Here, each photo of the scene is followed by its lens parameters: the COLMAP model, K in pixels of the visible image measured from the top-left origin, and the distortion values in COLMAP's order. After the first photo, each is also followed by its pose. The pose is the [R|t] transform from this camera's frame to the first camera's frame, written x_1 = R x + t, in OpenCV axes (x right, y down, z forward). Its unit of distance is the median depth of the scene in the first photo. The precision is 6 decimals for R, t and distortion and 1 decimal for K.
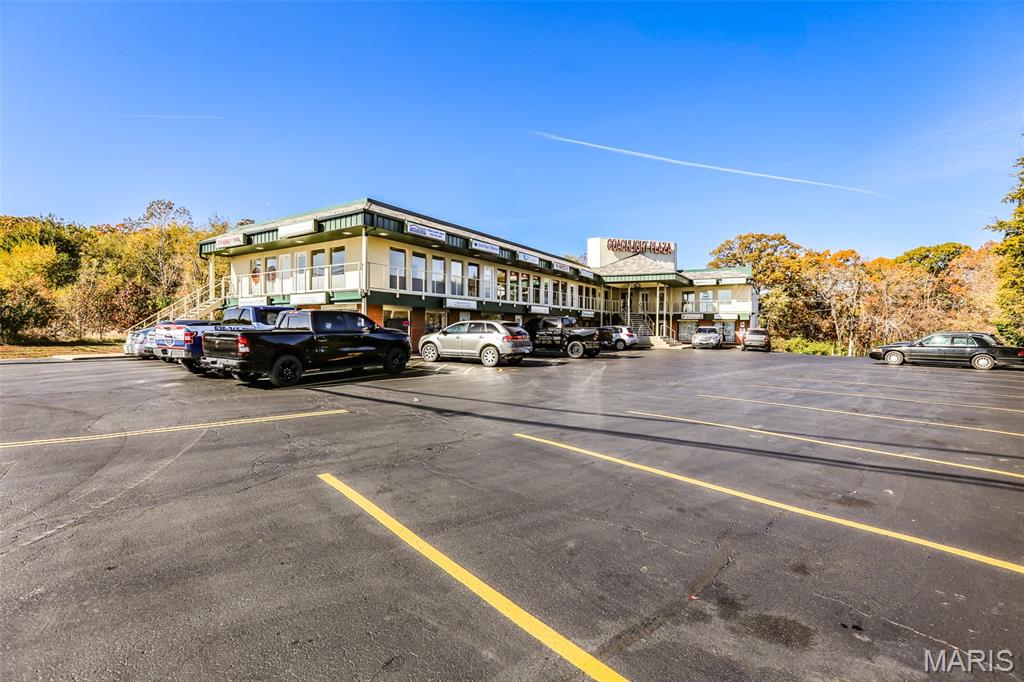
lens RADIAL K [[463.5, 0, 508.8], [0, 463.5, 341.4], [0, 0, 1]] dist [-0.048483, 0.015128]
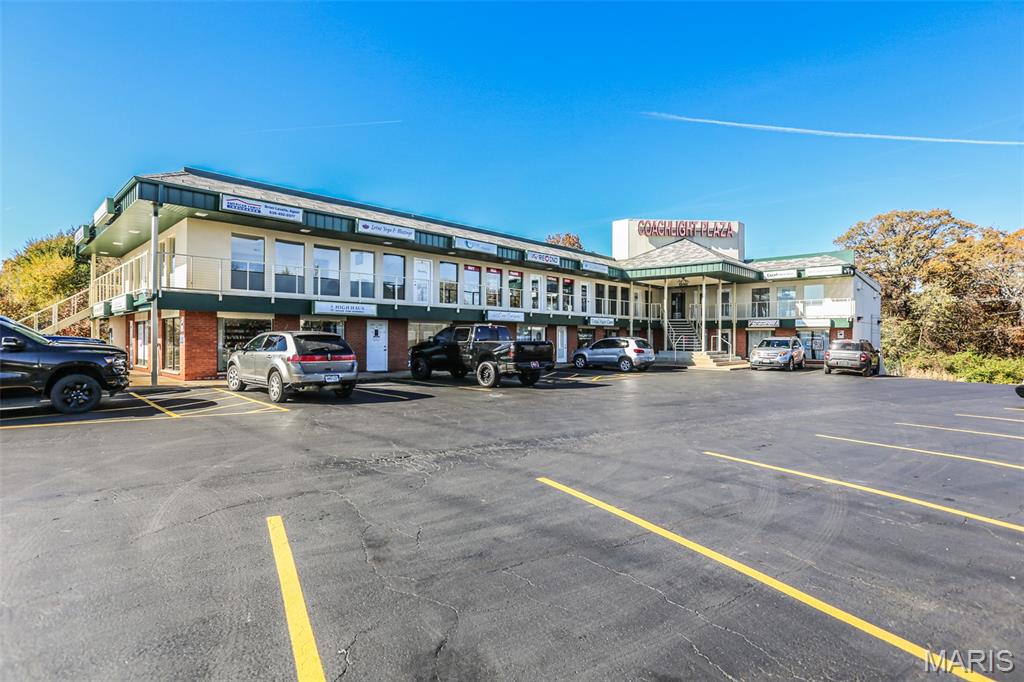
lens RADIAL K [[516.8, 0, 512.0], [0, 516.8, 341.0], [0, 0, 1]] dist [-0.027196, 0.000585]
pose [[0.978967, -0.002487, -0.204005, 0.193122], [-0.002916, 0.999653, -0.026176, -0.006006], [0.204000, 0.026220, 0.978620, 0.159451]]
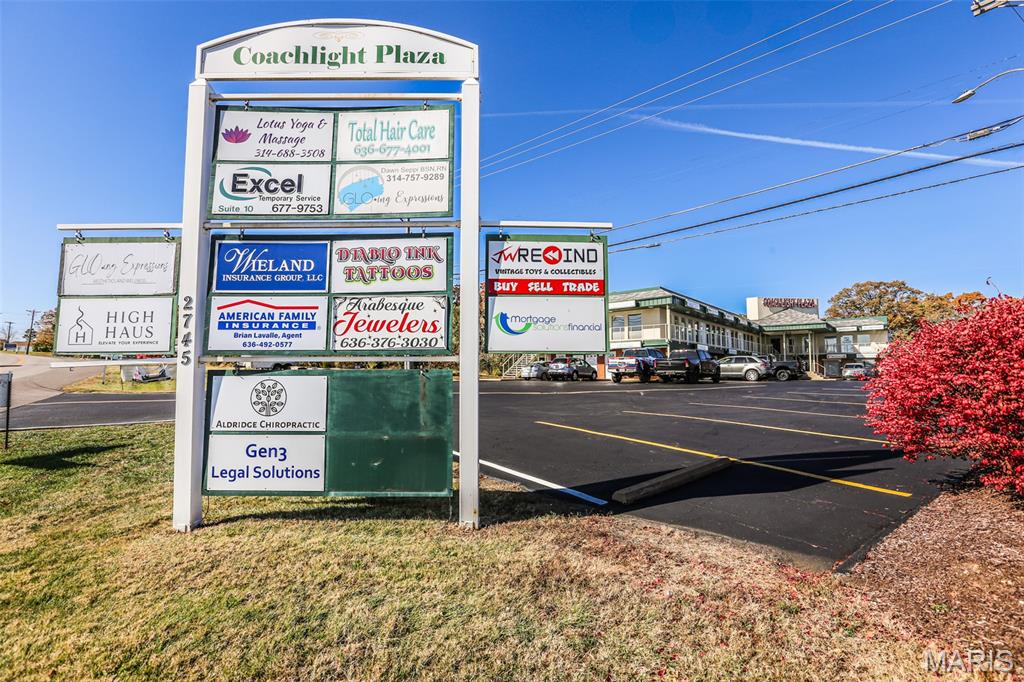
lens RADIAL K [[463.5, 0, 508.8], [0, 463.5, 341.4], [0, 0, 1]] dist [-0.048483, 0.015128]
pose [[0.985715, -0.015742, -0.167684, -0.297173], [-0.001671, 0.994659, -0.103201, 0.037848], [0.168413, 0.102007, 0.980424, -0.401050]]
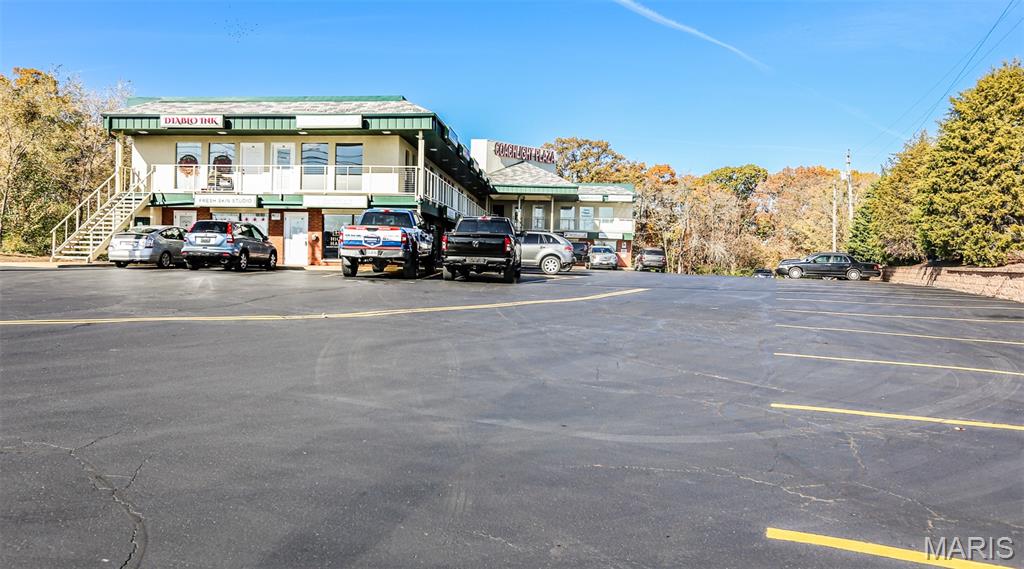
lens RADIAL K [[707.5, 0, 477.9], [0, 707.5, 282.4], [0, 0, 1]] dist [-0.043207, 0.000245]
pose [[0.900697, -0.001018, 0.434446, -0.403782], [-0.005563, 0.999888, 0.013877, 0.022396], [-0.434411, -0.014916, 0.900591, -0.181423]]
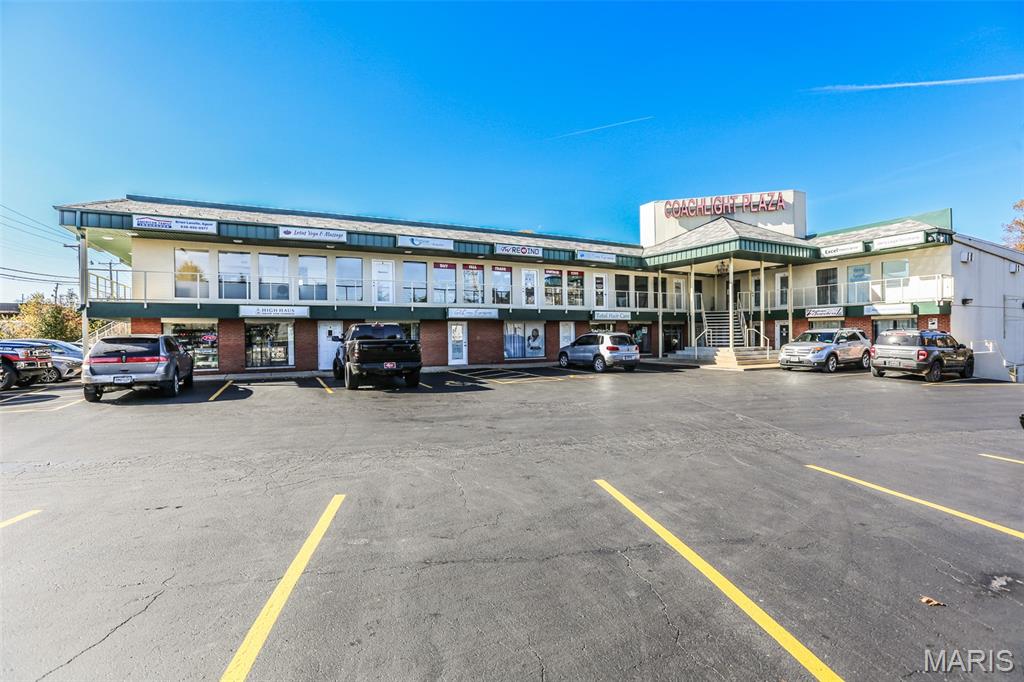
lens RADIAL K [[463.5, 0, 508.8], [0, 463.5, 341.4], [0, 0, 1]] dist [-0.048483, 0.015128]
pose [[0.852836, -0.011777, -0.522047, 0.383587], [0.002727, 0.999832, -0.018102, -0.009472], [0.522172, 0.014014, 0.852725, 0.336043]]
